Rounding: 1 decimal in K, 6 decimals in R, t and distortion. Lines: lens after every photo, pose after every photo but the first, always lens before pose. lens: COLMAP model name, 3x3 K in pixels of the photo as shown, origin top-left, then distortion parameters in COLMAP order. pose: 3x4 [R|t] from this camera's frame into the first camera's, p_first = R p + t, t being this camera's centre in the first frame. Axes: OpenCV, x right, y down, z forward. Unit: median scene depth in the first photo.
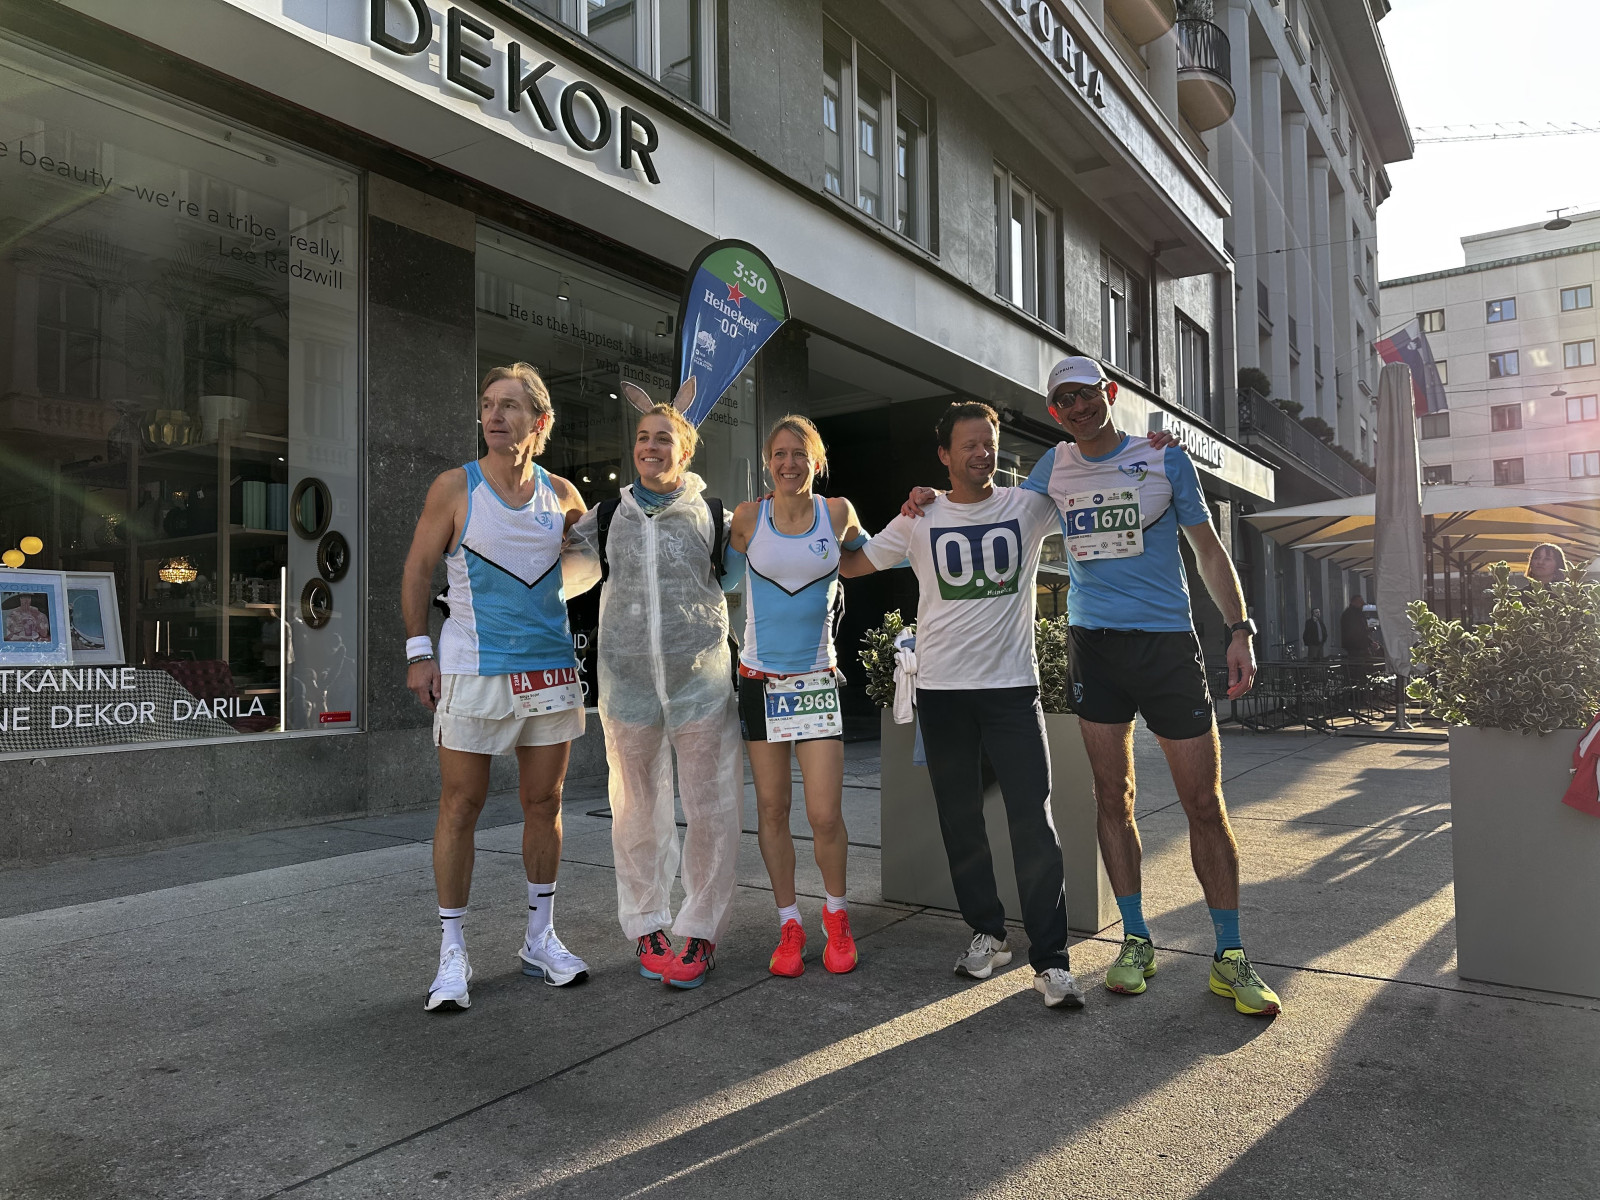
lens RADIAL K [[1119.7, 0, 810.2], [0, 1119.7, 597.8], [0, 0, 1]] dist [0.030538, -0.034283]
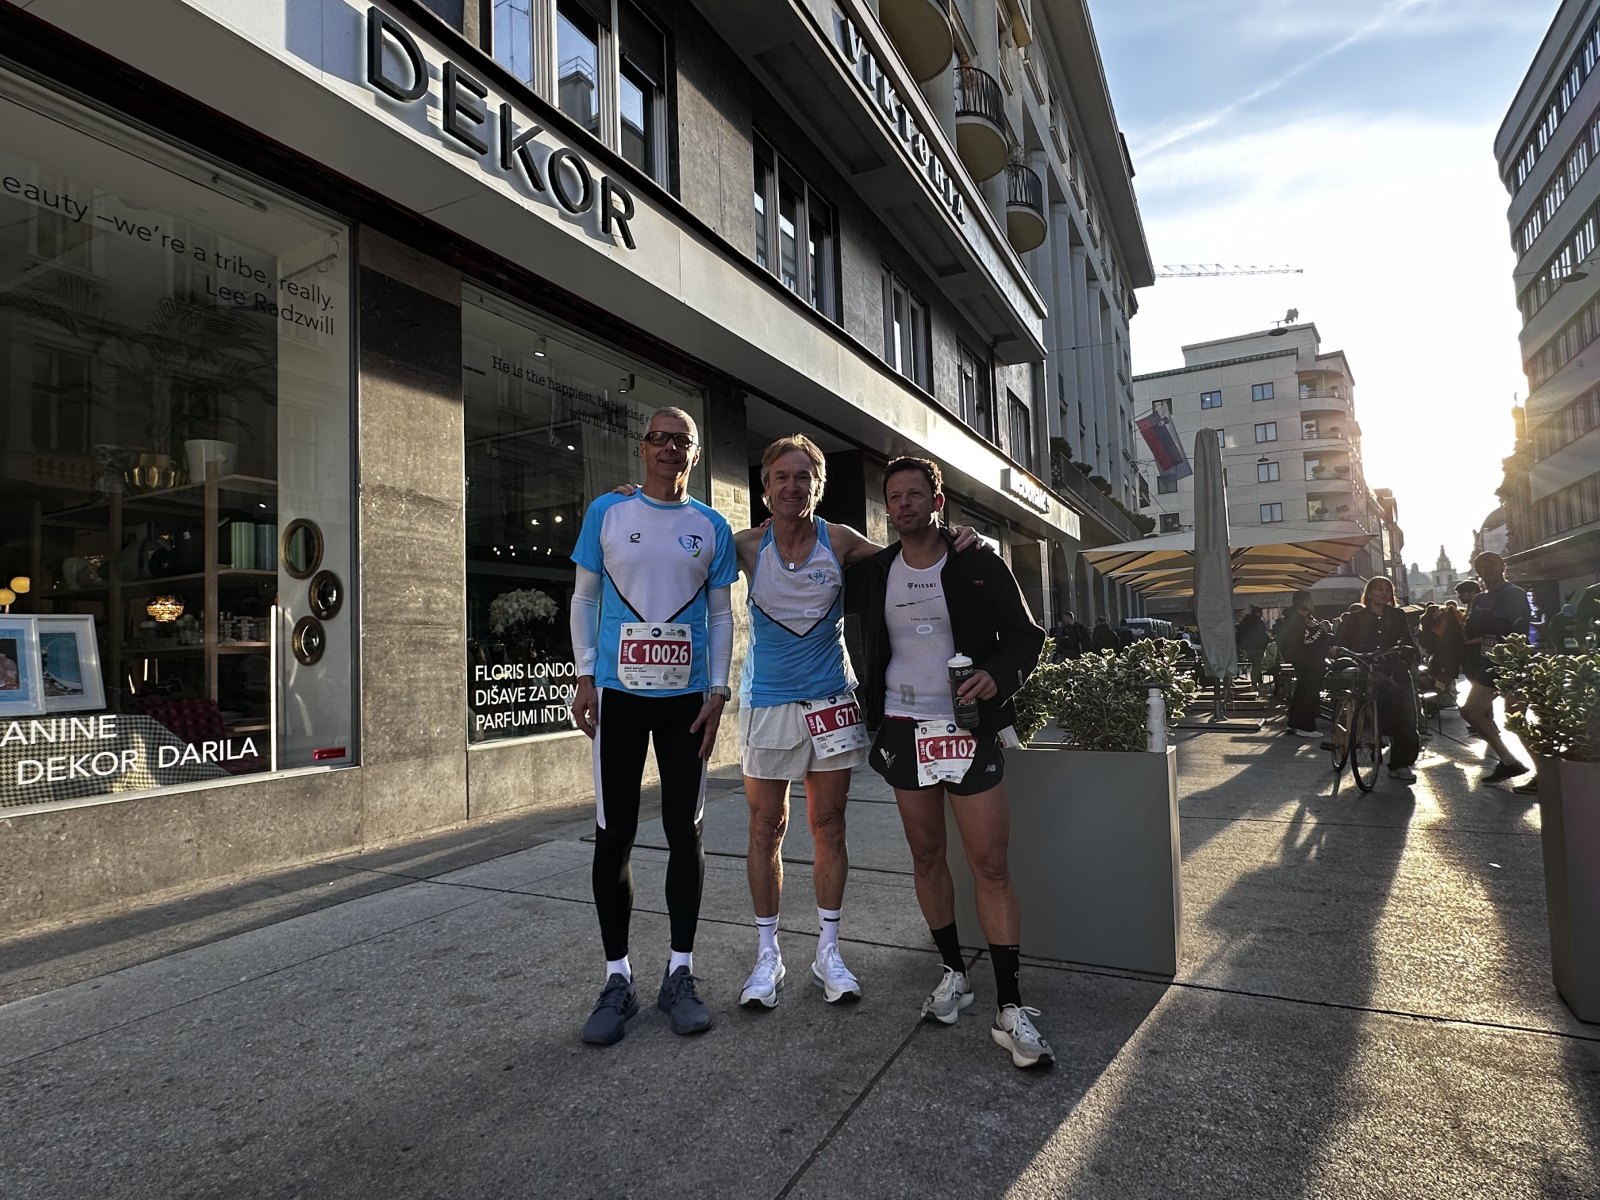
lens RADIAL K [[872.0, 0, 798.2], [0, 872.0, 604.6], [0, 0, 1]] dist [-0.004614, 0.001474]
pose [[0.993102, -0.012981, 0.116536, -0.081630], [0.014597, 0.999809, -0.013031, -0.010535], [-0.116344, 0.014642, 0.993101, 0.149184]]
